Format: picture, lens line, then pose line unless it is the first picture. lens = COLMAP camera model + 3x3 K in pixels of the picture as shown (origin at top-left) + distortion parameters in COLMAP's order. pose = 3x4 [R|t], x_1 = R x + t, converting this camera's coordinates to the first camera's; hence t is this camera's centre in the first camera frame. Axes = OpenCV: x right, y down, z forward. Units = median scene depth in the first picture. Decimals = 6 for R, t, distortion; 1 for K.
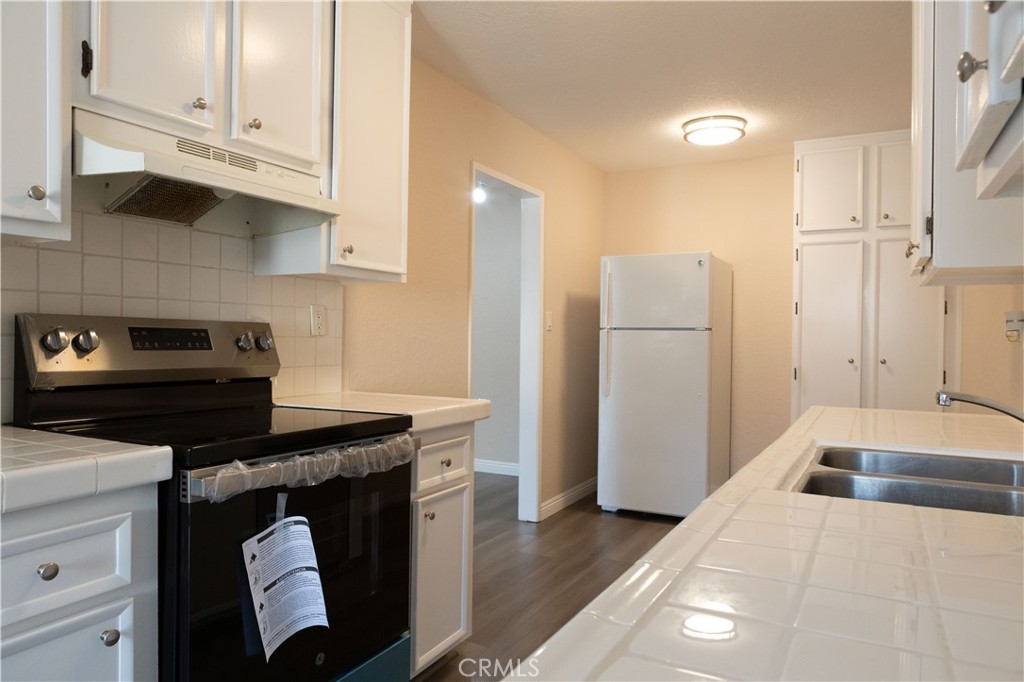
lens RADIAL K [[686.4, 0, 511.4], [0, 686.4, 343.4], [0, 0, 1]] dist [-0.031161, 0.014484]
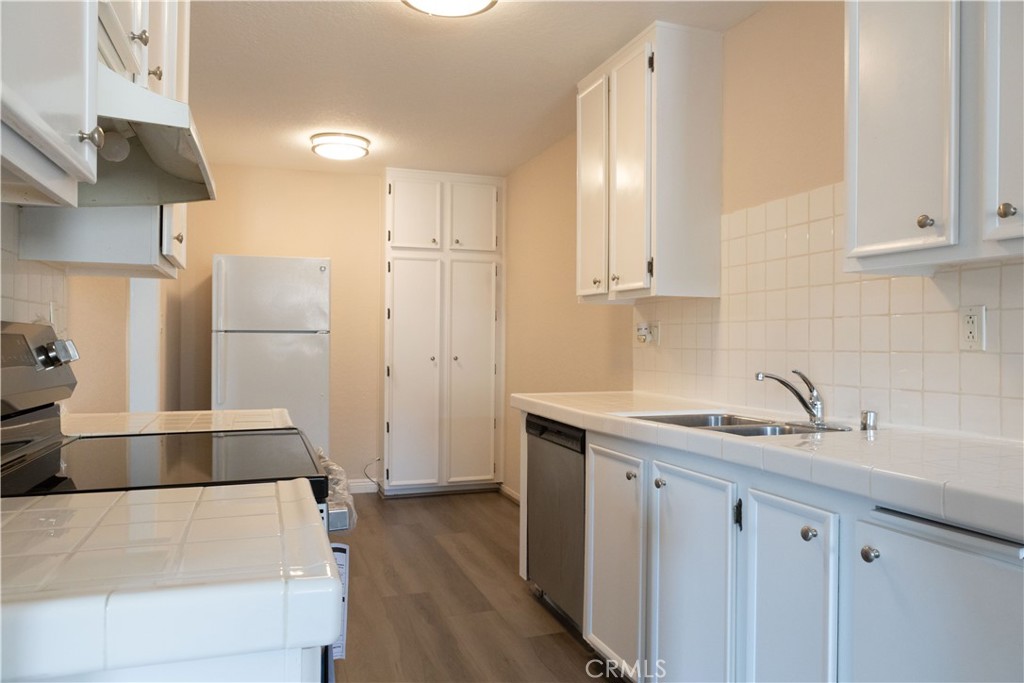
lens RADIAL K [[686.4, 0, 507.2], [0, 686.4, 341.4], [0, 0, 1]] dist [-0.031161, 0.014484]
pose [[0.689339, -0.008138, 0.724393, -0.290662], [0.010573, 0.999943, 0.001172, -0.004598], [-0.724362, 0.006851, 0.689386, 0.069506]]
